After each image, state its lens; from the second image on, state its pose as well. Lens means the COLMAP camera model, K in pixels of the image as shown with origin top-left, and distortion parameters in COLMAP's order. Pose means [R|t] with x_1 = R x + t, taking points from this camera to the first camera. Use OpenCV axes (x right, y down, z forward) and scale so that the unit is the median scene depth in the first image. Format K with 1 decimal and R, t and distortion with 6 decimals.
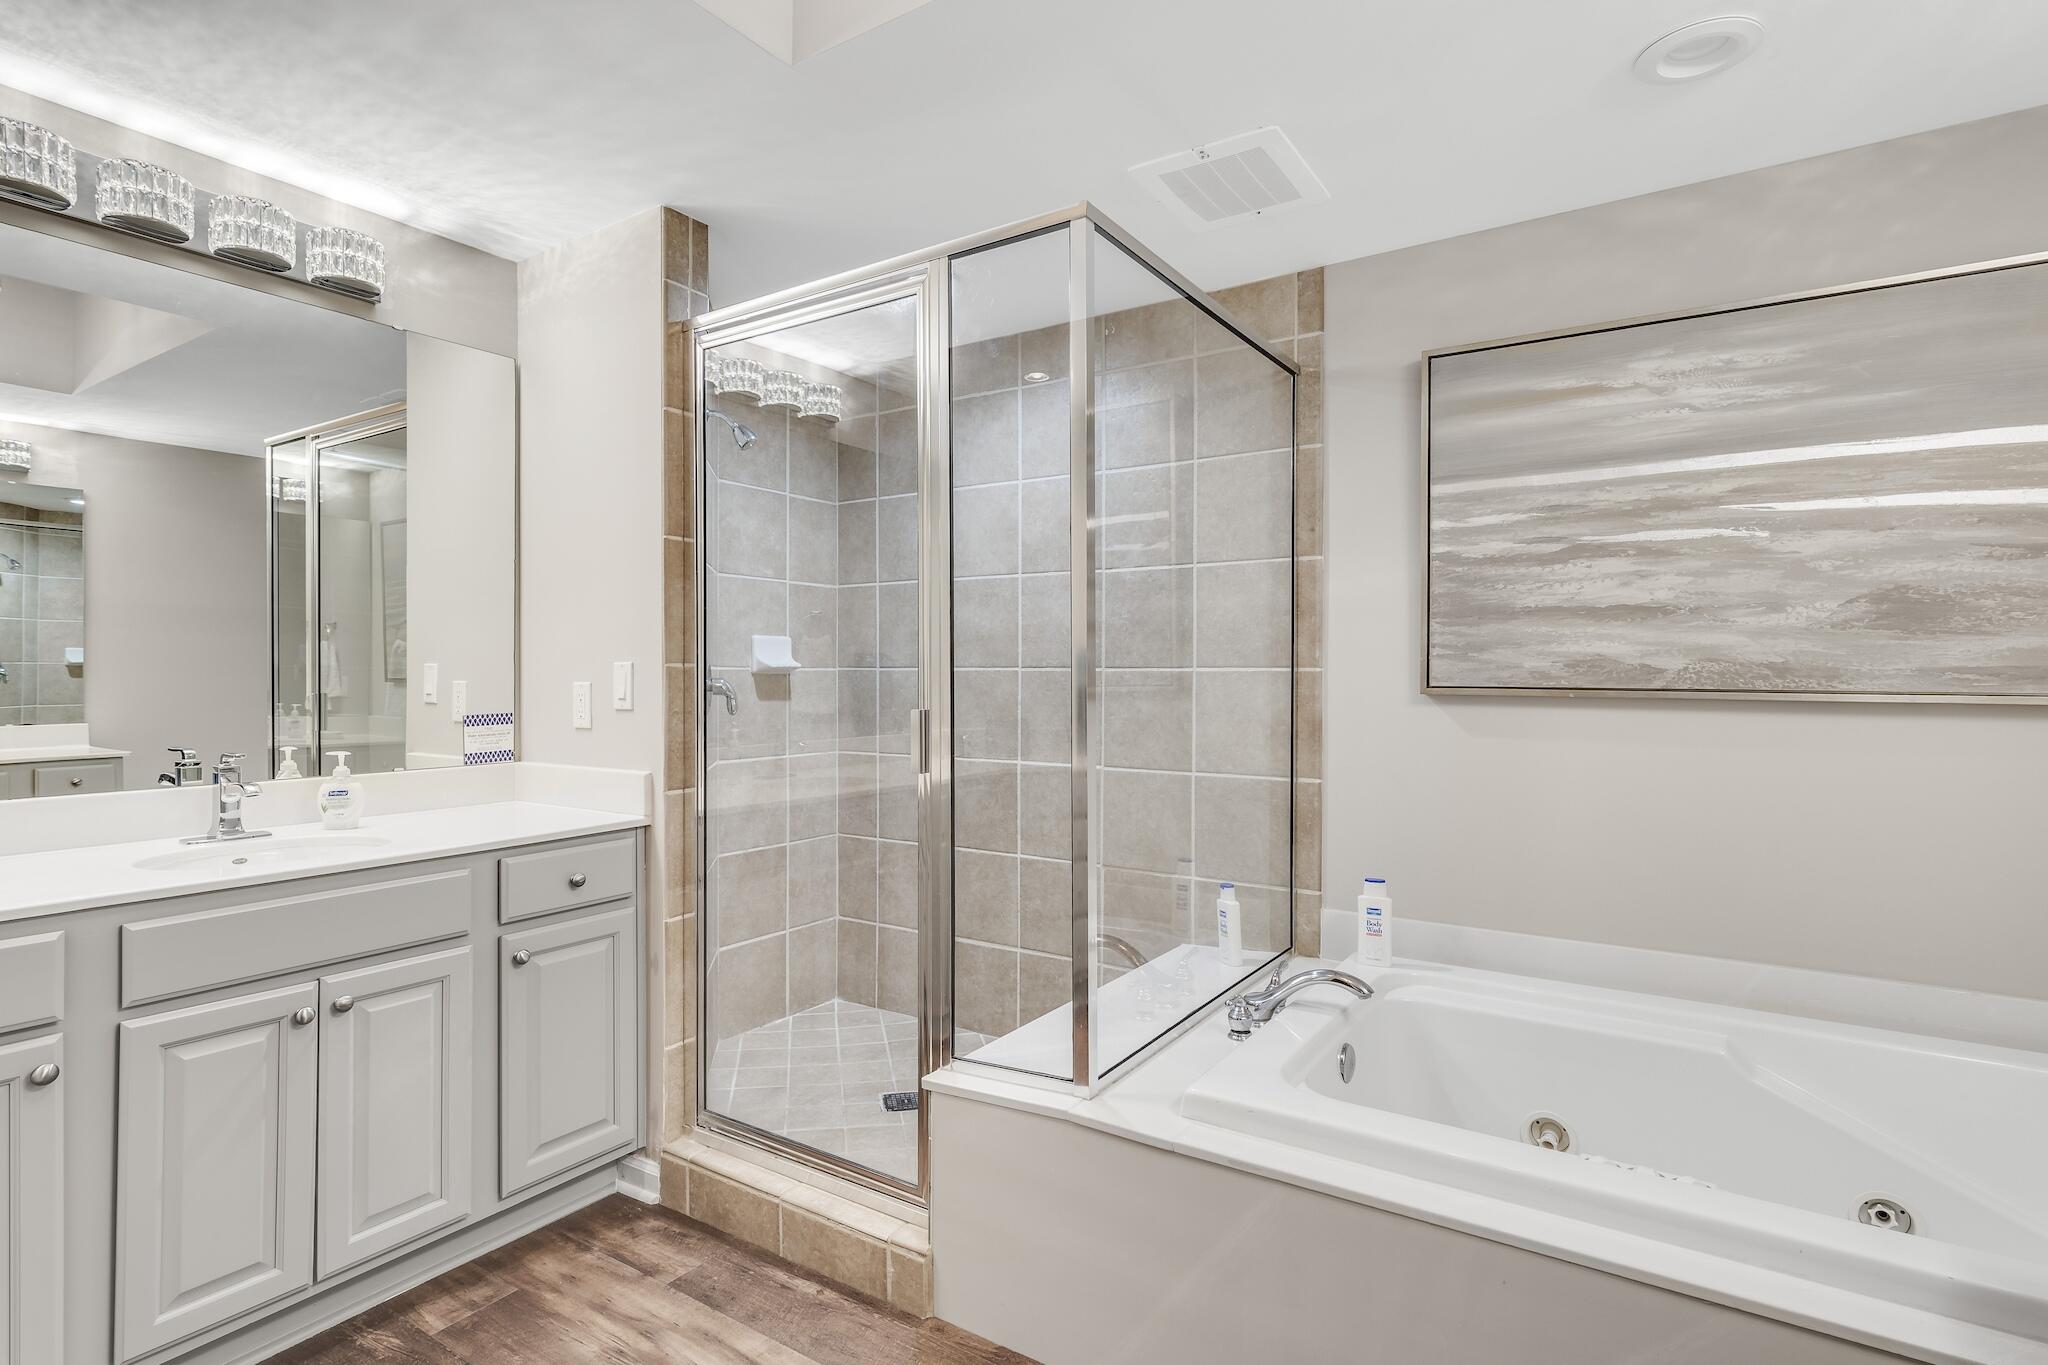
lens RADIAL K [[1031.9, 0, 1026.4], [0, 1031.9, 653.4], [0, 0, 1]] dist [0.000785, 0.000271]
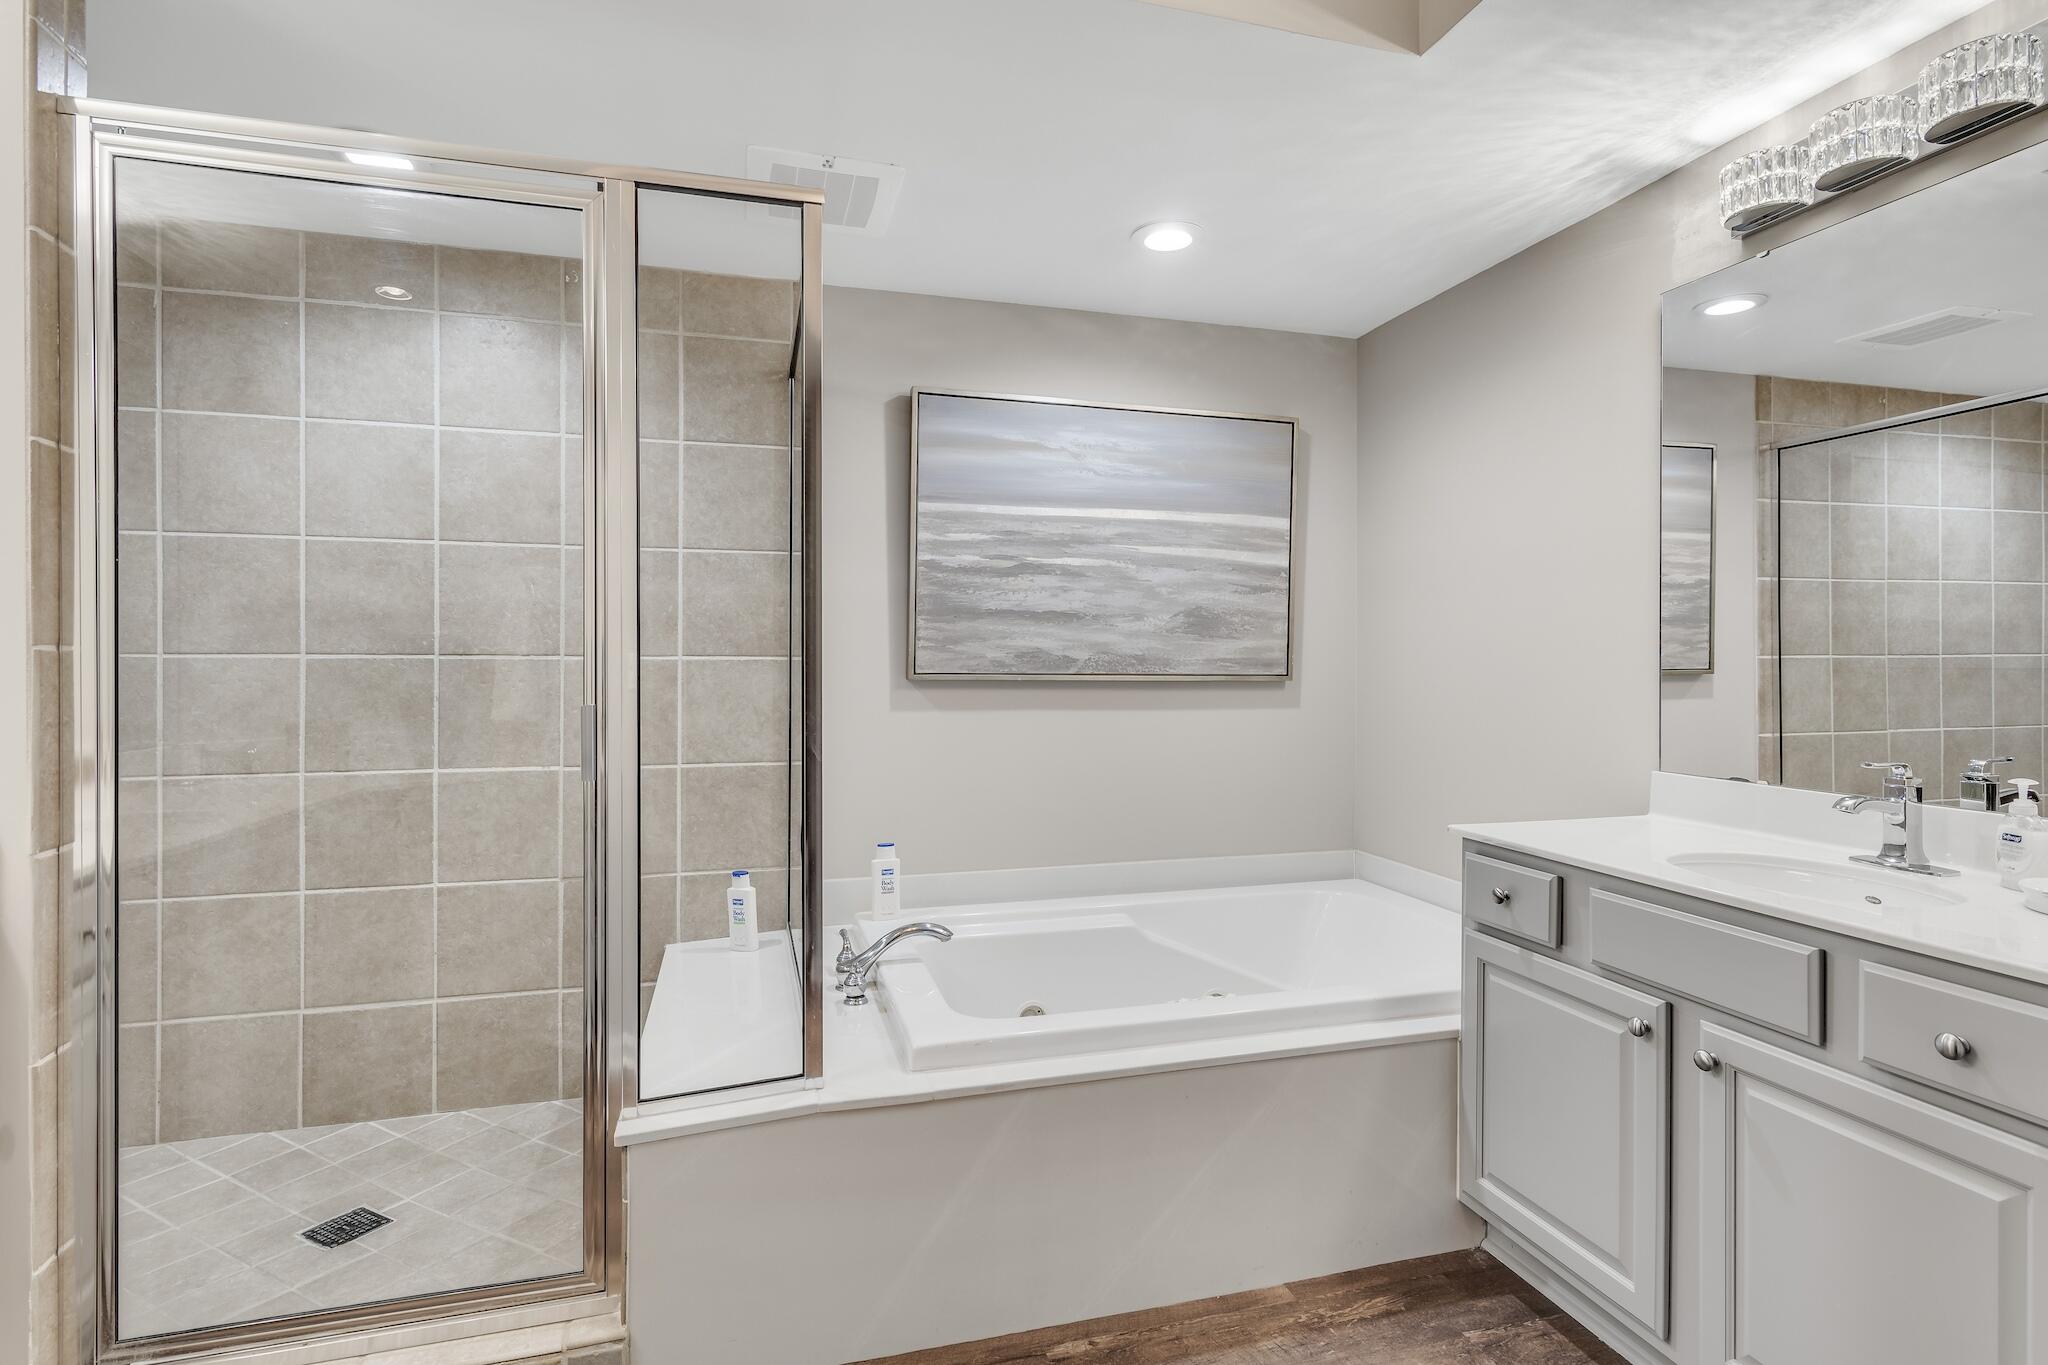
lens RADIAL K [[1028.8, 0, 1031.0], [0, 1028.8, 641.1], [0, 0, 1]] dist [-0.000568, 0.000226]
pose [[0.645282, 0.016338, 0.763770, -0.444909], [-0.014933, 0.999850, -0.008771, 0.003975], [-0.763798, -0.005745, 0.645429, 0.157393]]
